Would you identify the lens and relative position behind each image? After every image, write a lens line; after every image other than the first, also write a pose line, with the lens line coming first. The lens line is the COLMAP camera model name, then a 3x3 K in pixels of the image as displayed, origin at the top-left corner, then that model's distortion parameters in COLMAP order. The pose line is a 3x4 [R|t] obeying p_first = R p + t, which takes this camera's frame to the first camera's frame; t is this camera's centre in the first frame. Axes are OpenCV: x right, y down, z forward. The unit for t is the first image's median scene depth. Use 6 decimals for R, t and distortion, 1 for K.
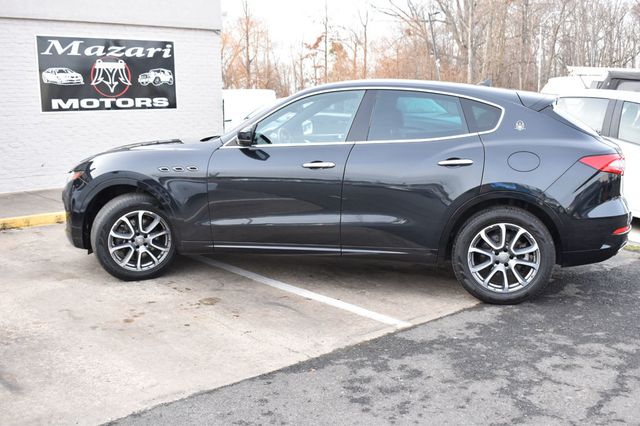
lens RADIAL K [[694.4, 0, 320.7], [0, 694.4, 215.0], [0, 0, 1]] dist [-0.054595, 0.000000]
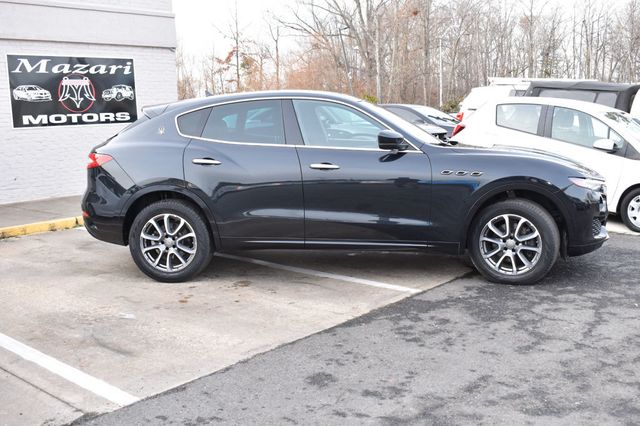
lens RADIAL K [[694.4, 0, 318.3], [0, 694.4, 211.3], [0, 0, 1]] dist [-0.054595, 0.000000]
pose [[0.989405, -0.038996, 0.139850, -0.099264], [0.042228, 0.998903, -0.020219, 0.016632], [-0.138908, 0.025910, 0.989966, -0.087379]]
